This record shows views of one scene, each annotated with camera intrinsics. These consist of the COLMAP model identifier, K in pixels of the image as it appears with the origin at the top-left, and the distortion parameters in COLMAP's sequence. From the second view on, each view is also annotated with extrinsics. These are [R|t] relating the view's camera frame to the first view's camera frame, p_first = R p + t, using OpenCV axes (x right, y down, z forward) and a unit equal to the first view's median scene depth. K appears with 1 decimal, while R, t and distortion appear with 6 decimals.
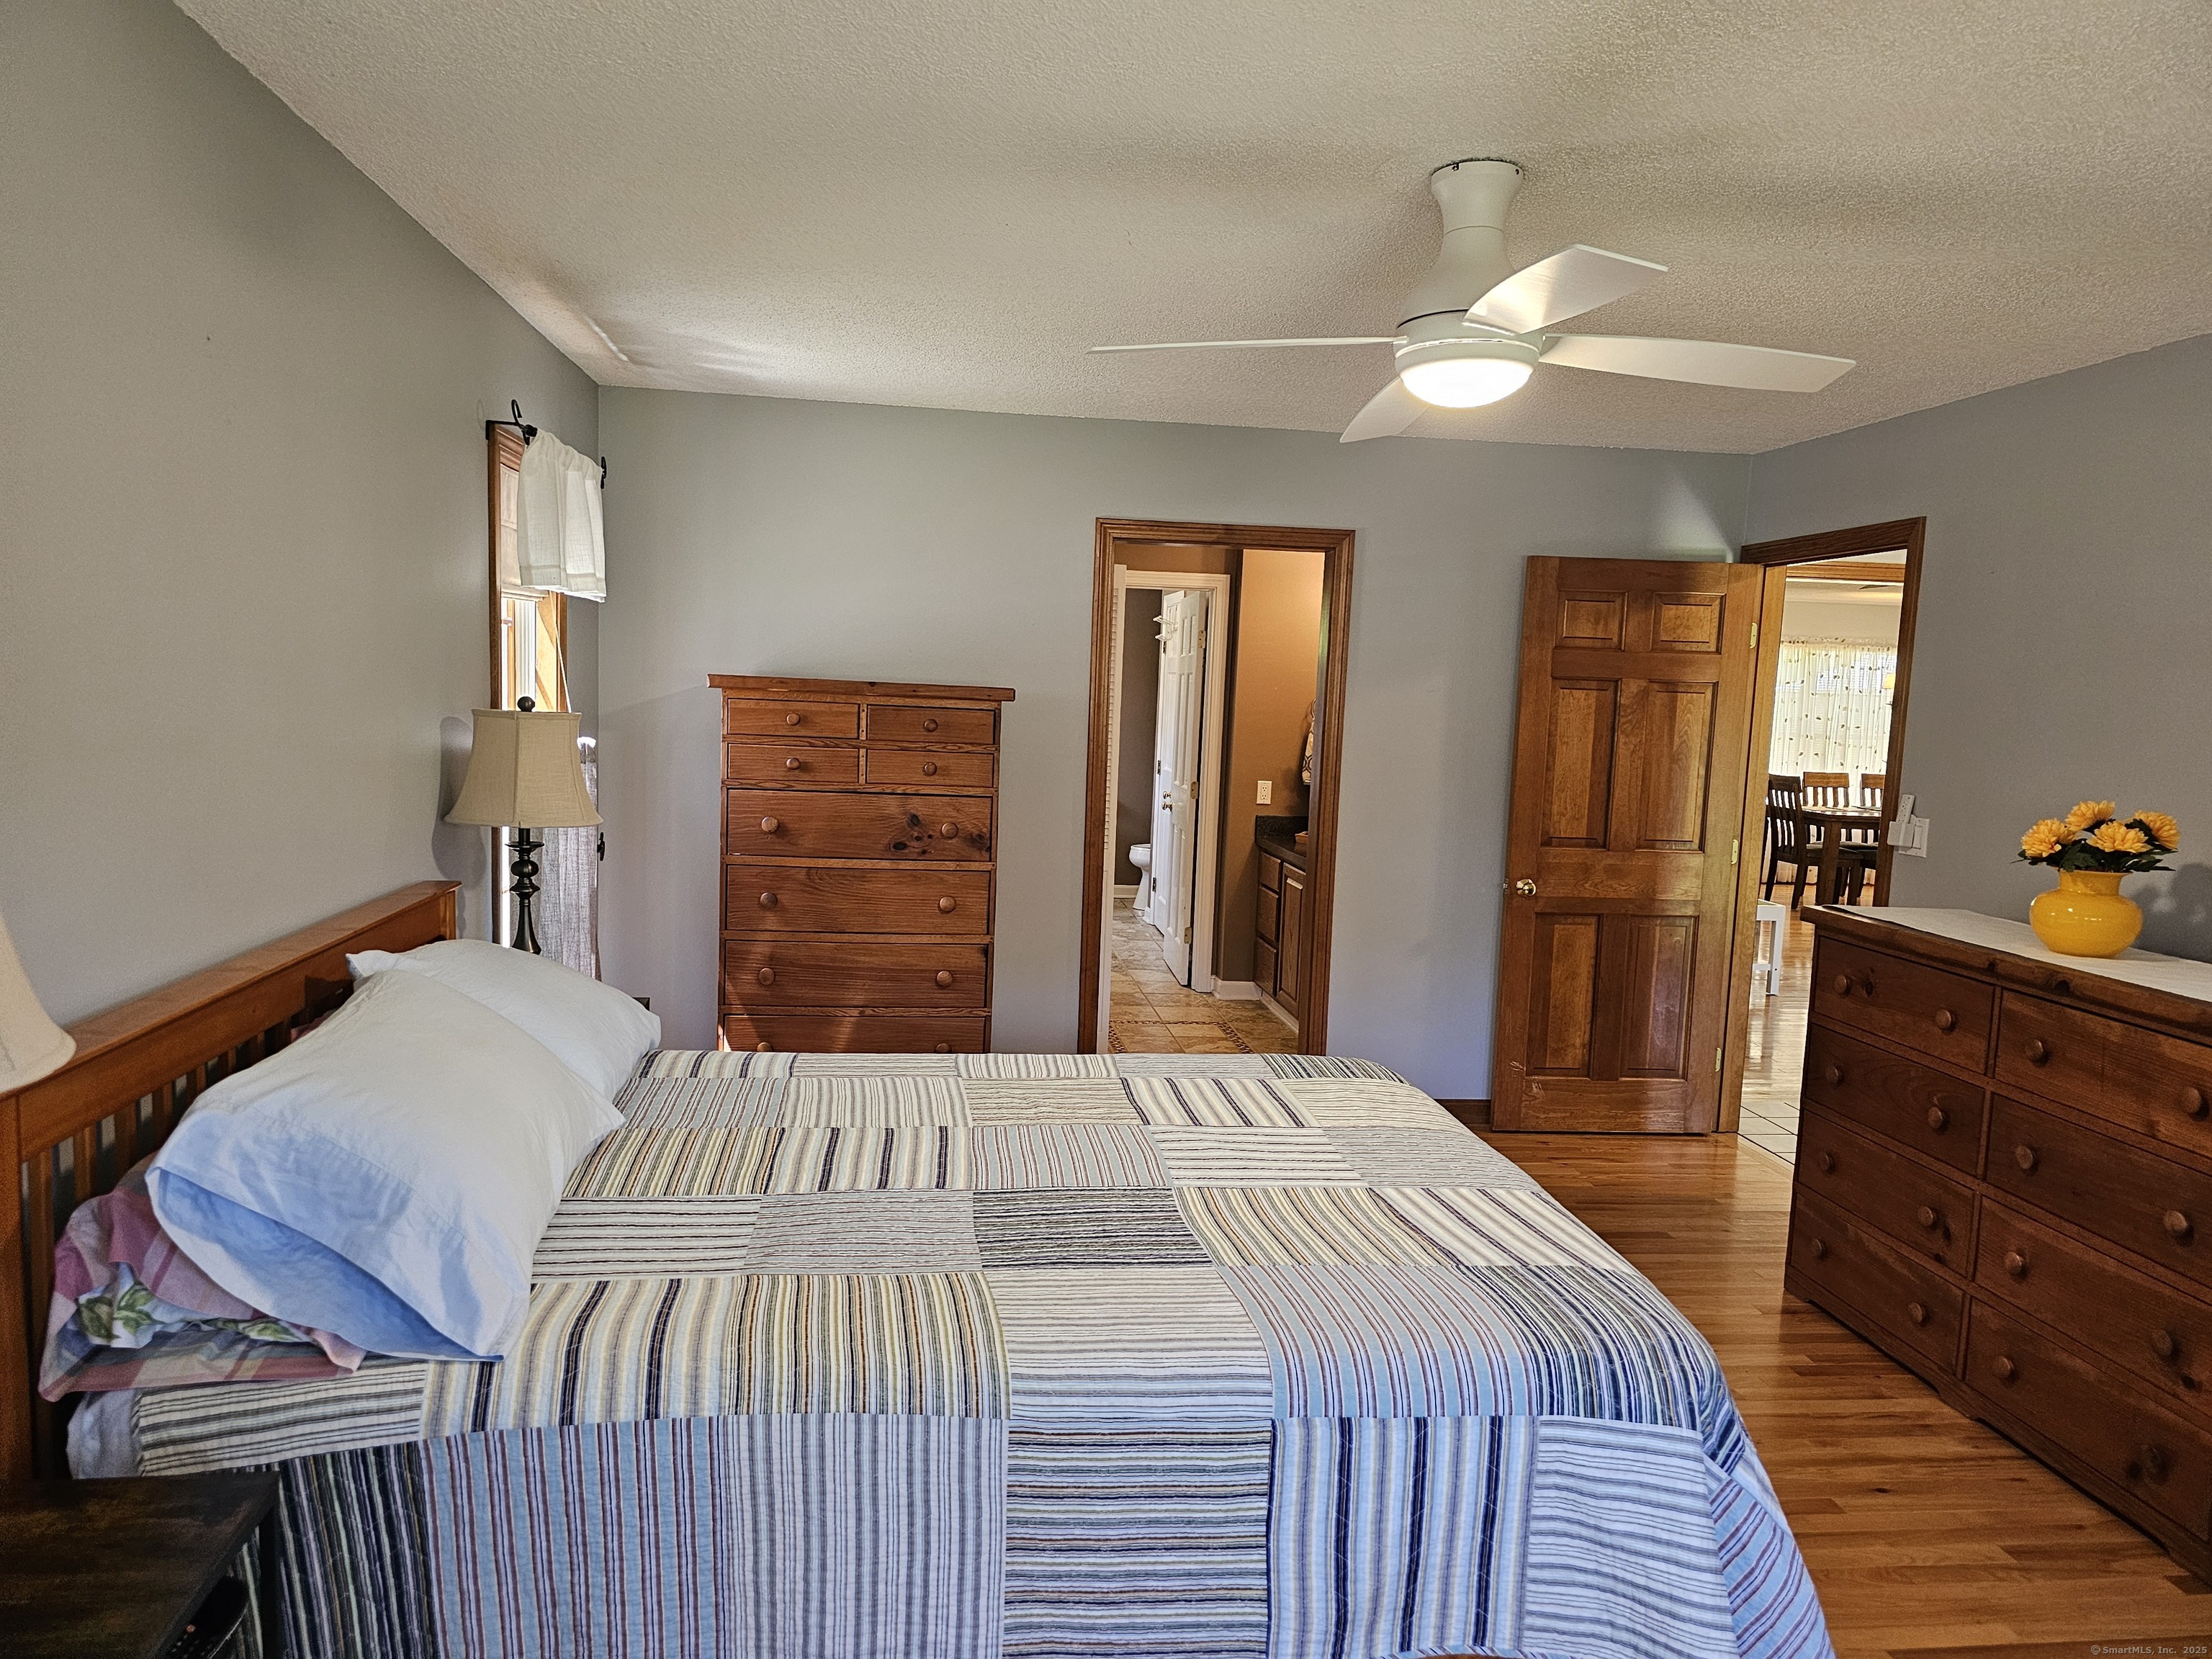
lens RADIAL K [[1478.8, 0, 1106.0], [0, 1478.8, 829.5], [0, 0, 1]] dist [-0.000658, -0.001173]
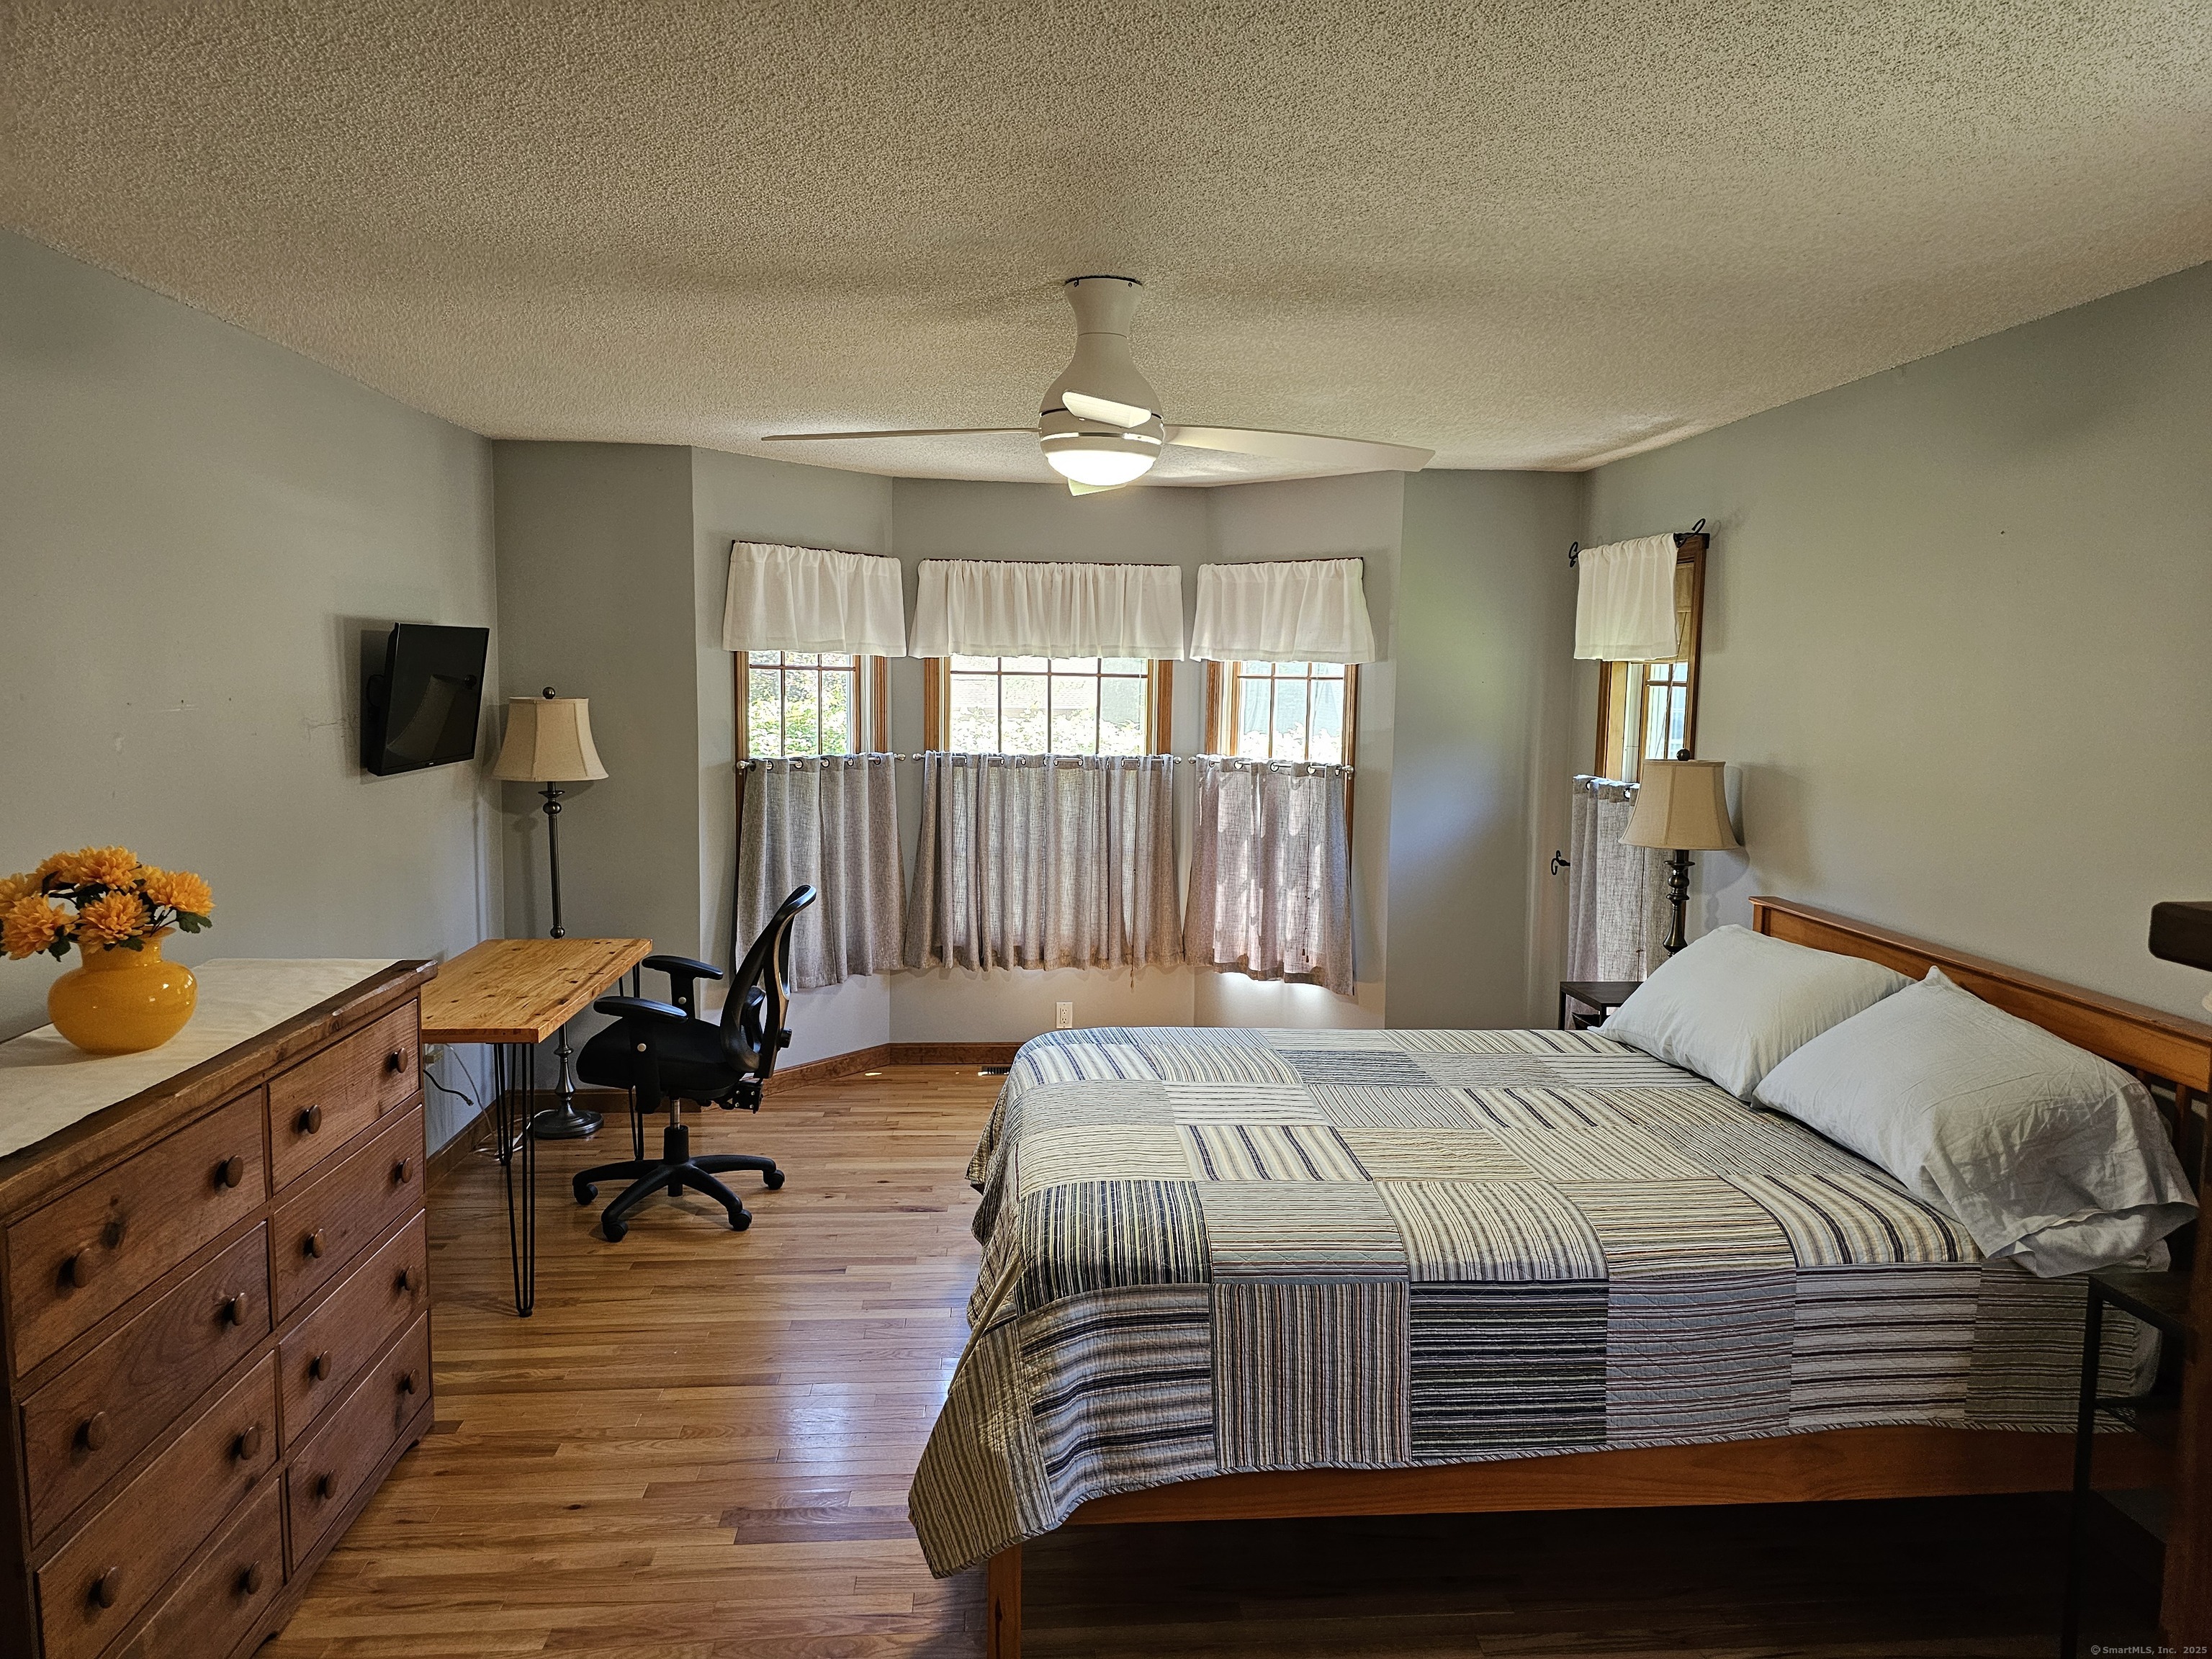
lens RADIAL K [[1478.8, 0, 1106.0], [0, 1478.8, 829.5], [0, 0, 1]] dist [-0.000658, -0.001173]
pose [[-0.997320, -0.053758, 0.049629, 0.084712], [-0.042234, 0.976901, 0.209476, -0.137157], [-0.059743, 0.206818, -0.976554, 1.130747]]
